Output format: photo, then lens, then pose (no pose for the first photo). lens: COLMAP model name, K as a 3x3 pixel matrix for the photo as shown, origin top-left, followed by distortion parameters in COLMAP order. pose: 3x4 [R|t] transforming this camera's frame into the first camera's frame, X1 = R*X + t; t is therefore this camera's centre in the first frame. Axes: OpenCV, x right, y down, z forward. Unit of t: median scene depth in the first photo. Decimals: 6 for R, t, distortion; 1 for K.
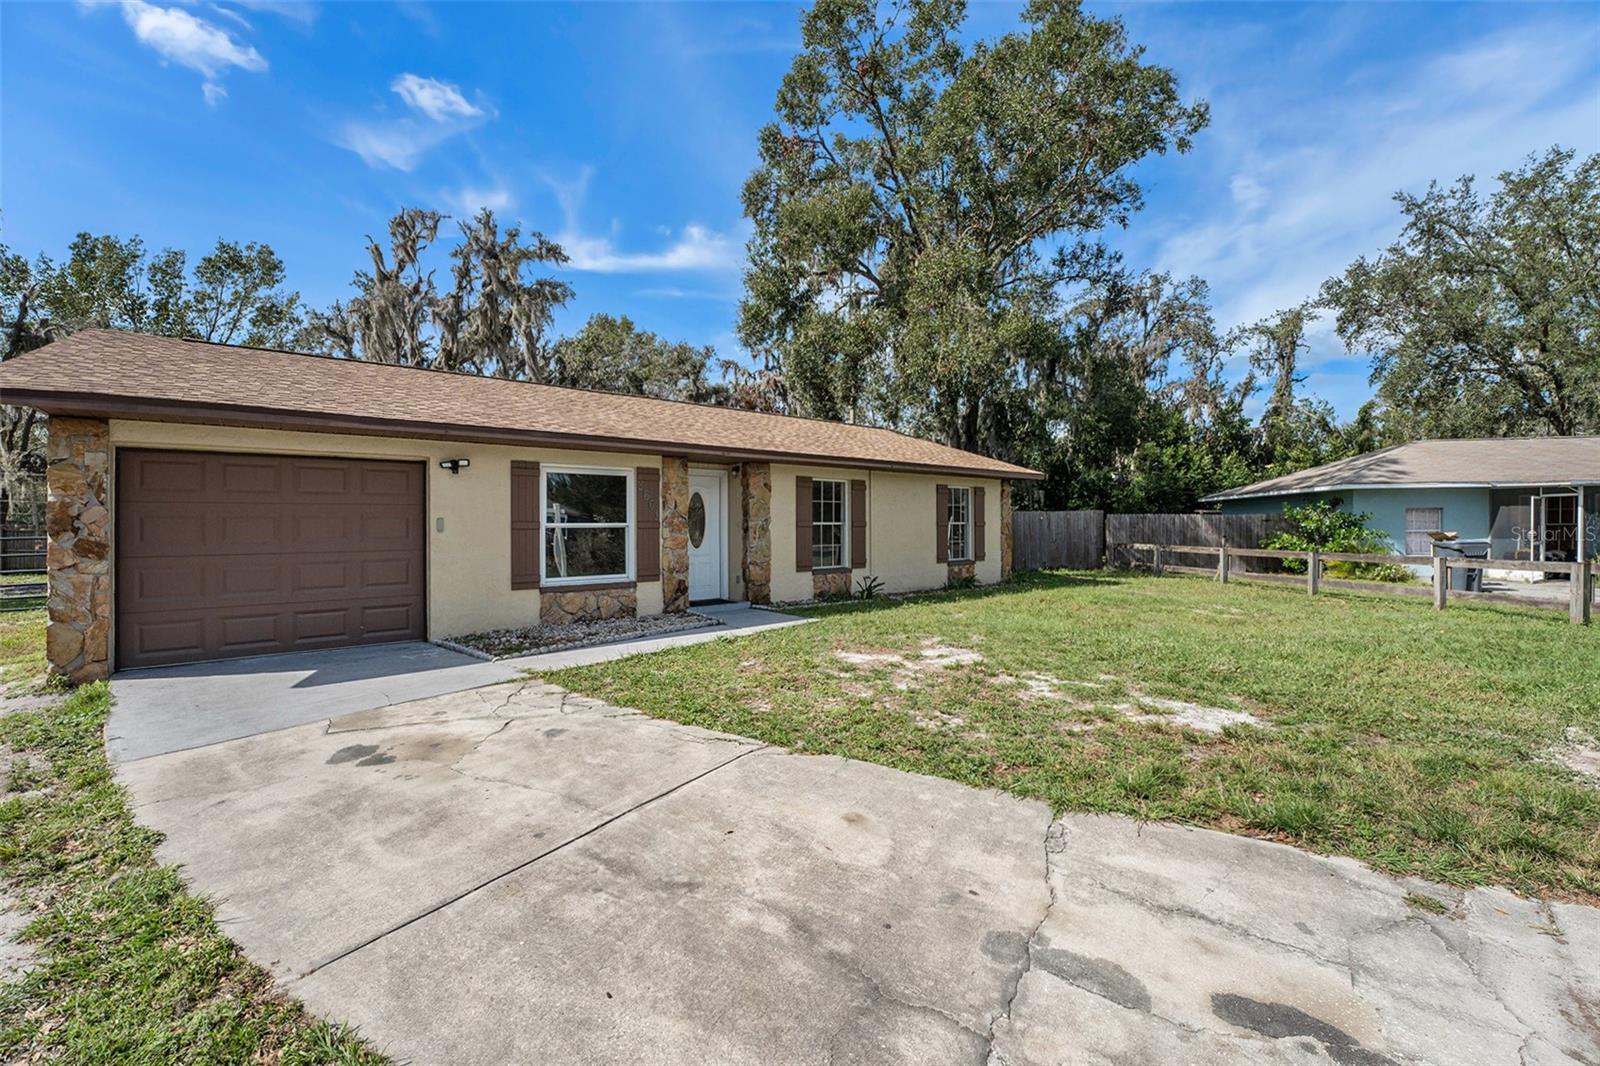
lens RADIAL K [[647.0, 0, 798.6], [0, 647.0, 535.4], [0, 0, 1]] dist [-0.027495, 0.002741]
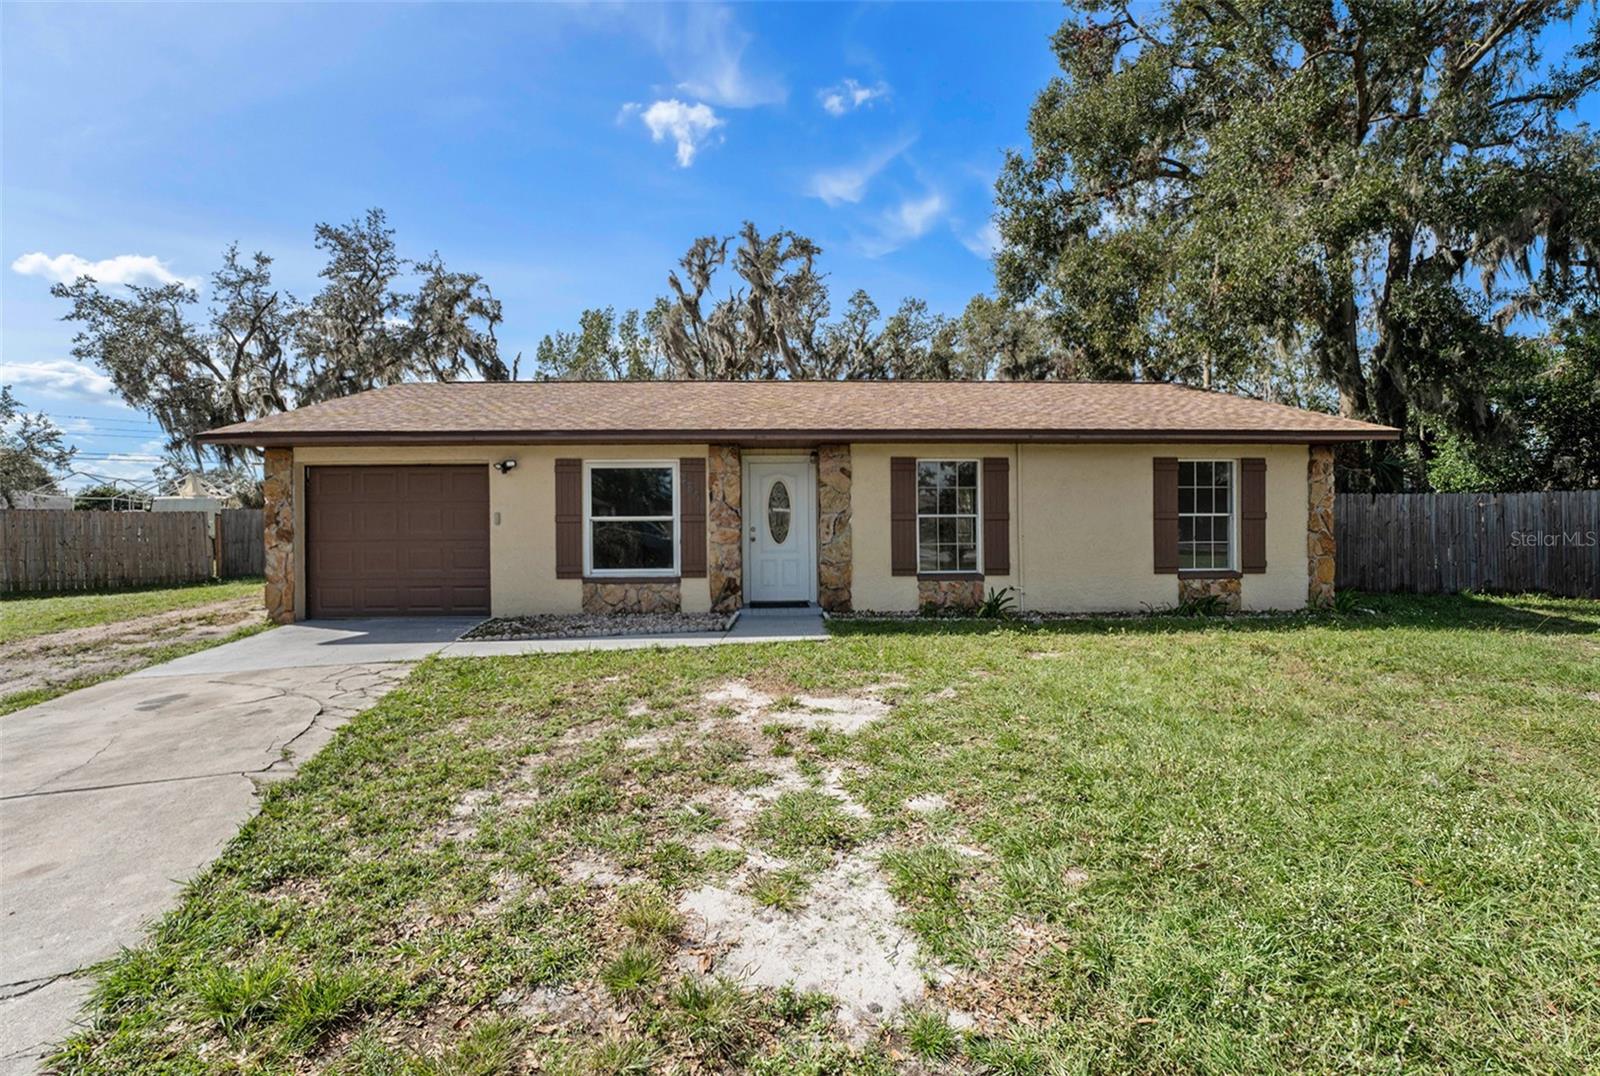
lens RADIAL K [[647.0, 0, 808.1], [0, 647.0, 555.2], [0, 0, 1]] dist [-0.027495, 0.002741]
pose [[0.796310, 0.037128, -0.603748, 0.467242], [-0.009051, 0.998734, 0.049481, -0.010622], [0.604821, -0.033937, 0.795638, 0.330192]]
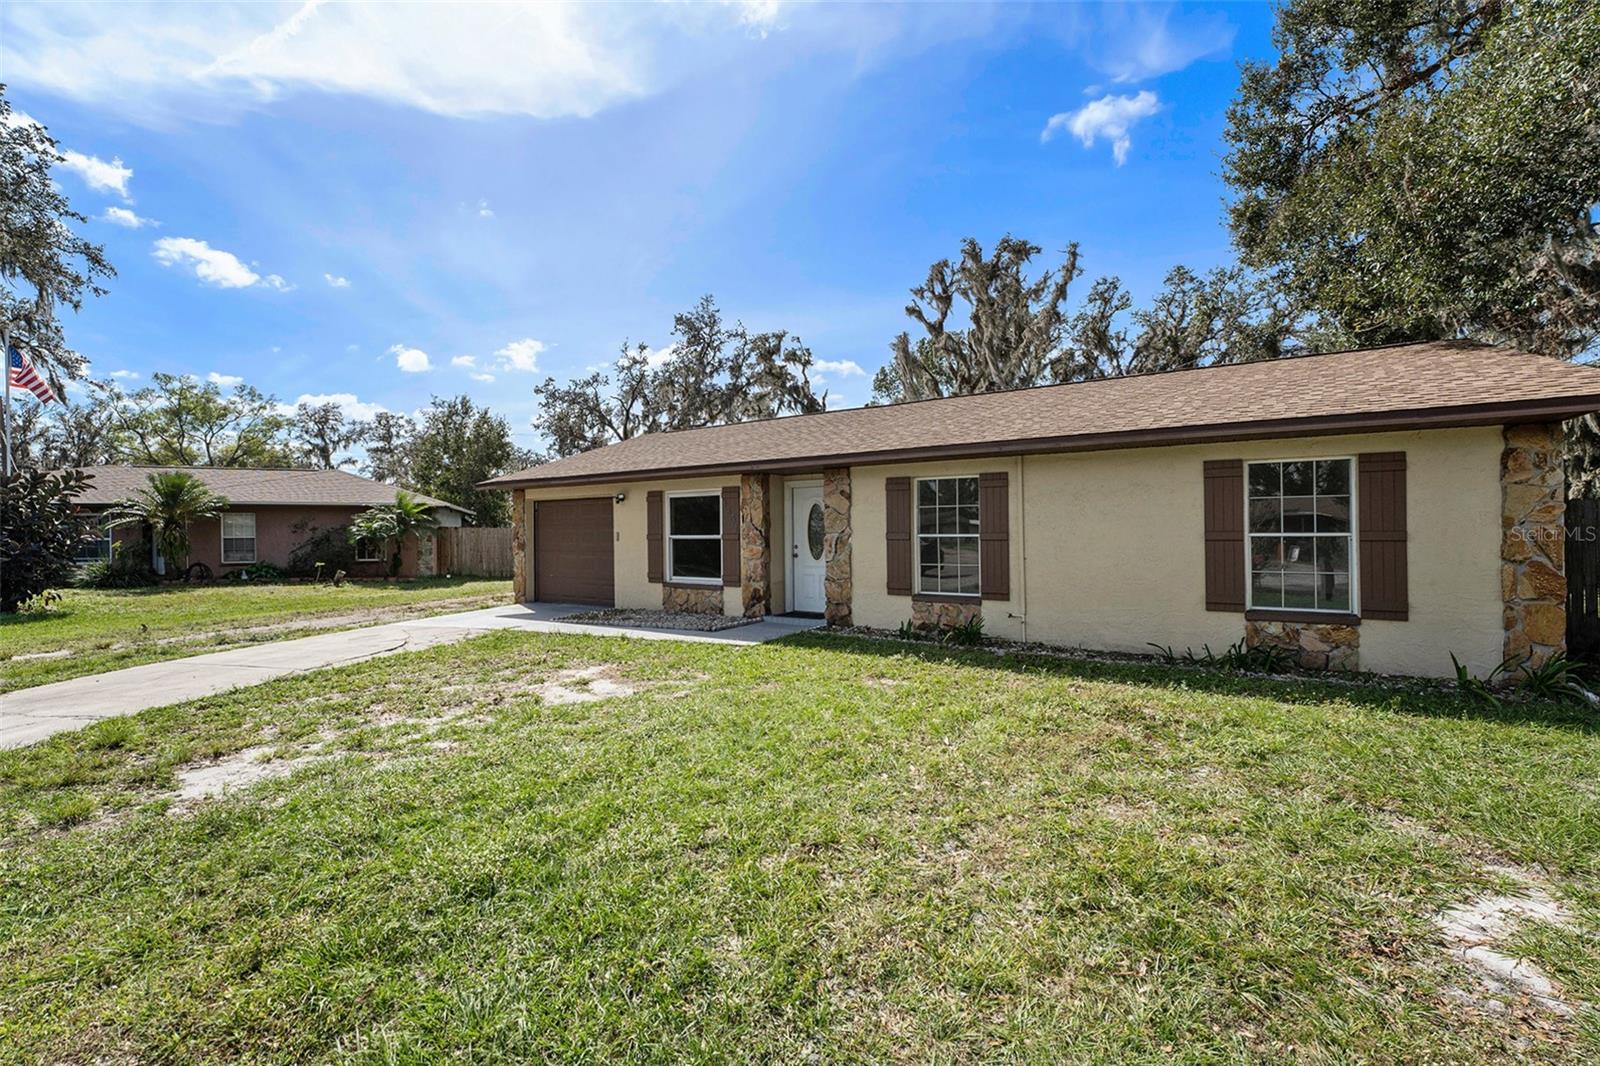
lens RADIAL K [[647.0, 0, 804.6], [0, 647.0, 537.4], [0, 0, 1]] dist [-0.027495, 0.002741]
pose [[0.321112, 0.012238, -0.946962, 0.855585], [-0.011033, 0.999897, 0.009181, -0.026410], [0.946977, 0.007500, 0.321214, 0.733980]]
